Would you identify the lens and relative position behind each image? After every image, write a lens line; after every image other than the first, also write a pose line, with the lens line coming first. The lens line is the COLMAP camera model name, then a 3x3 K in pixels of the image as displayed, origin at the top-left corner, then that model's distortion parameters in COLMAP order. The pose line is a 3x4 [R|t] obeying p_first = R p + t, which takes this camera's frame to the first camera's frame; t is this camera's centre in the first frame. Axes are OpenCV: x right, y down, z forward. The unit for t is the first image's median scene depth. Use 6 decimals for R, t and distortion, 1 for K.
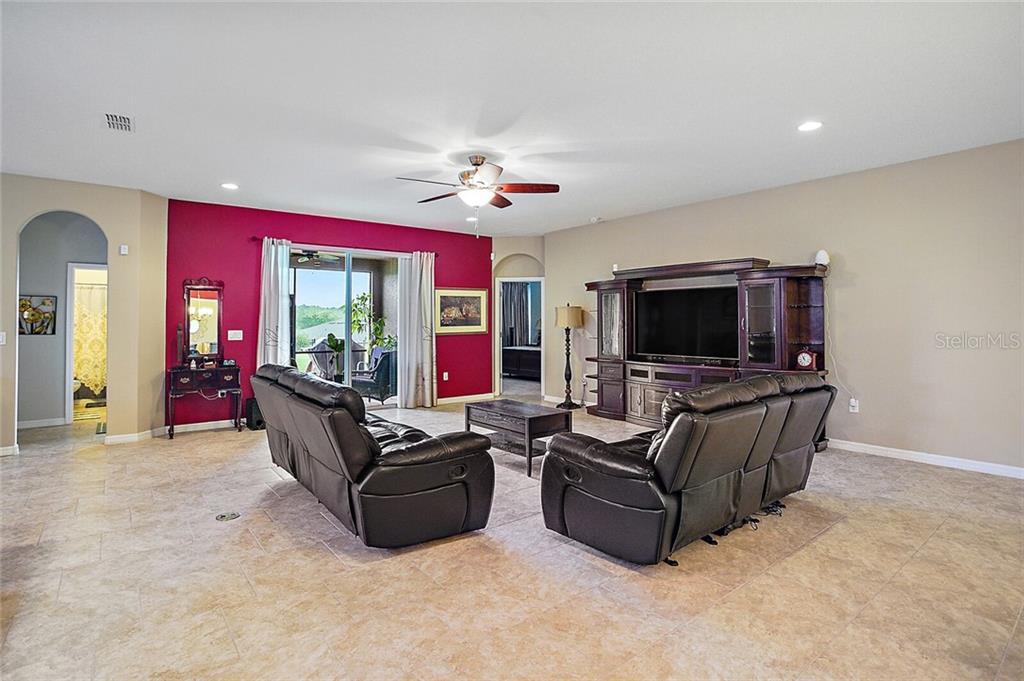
lens RADIAL K [[511.5, 0, 498.5], [0, 511.5, 315.2], [0, 0, 1]] dist [-0.058602, 0.022101]
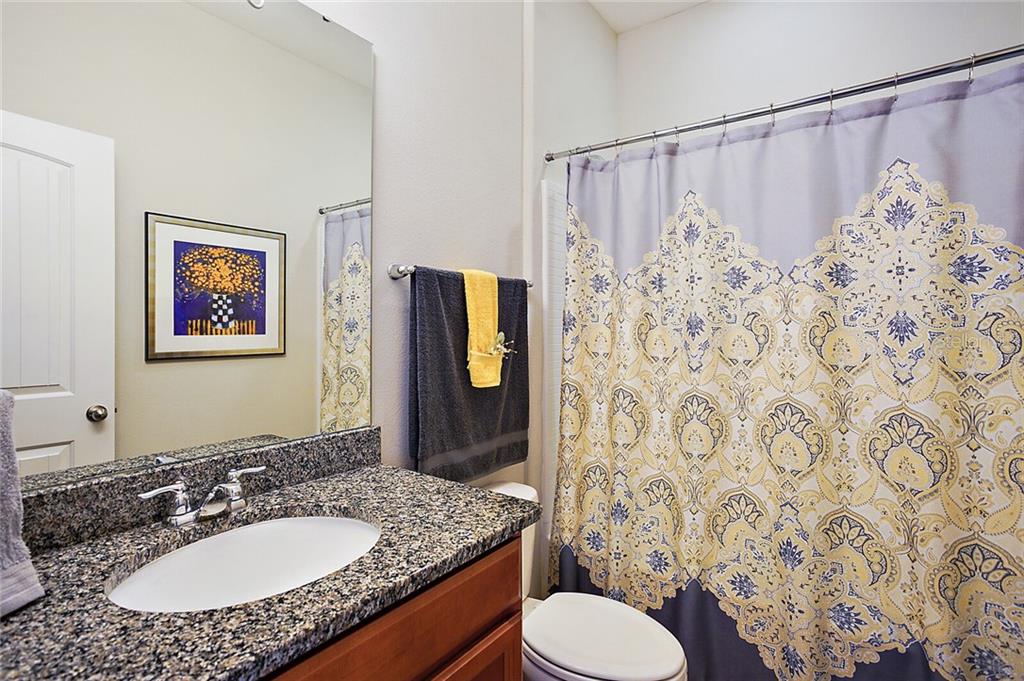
lens RADIAL K [[511.5, 0, 507.1], [0, 511.5, 334.0], [0, 0, 1]] dist [-0.058602, 0.022101]
pose [[0.292833, 0.004655, -0.956152, -0.669071], [0.014825, 0.999846, 0.009408, 0.020547], [0.956049, -0.016930, 0.292719, 0.852872]]
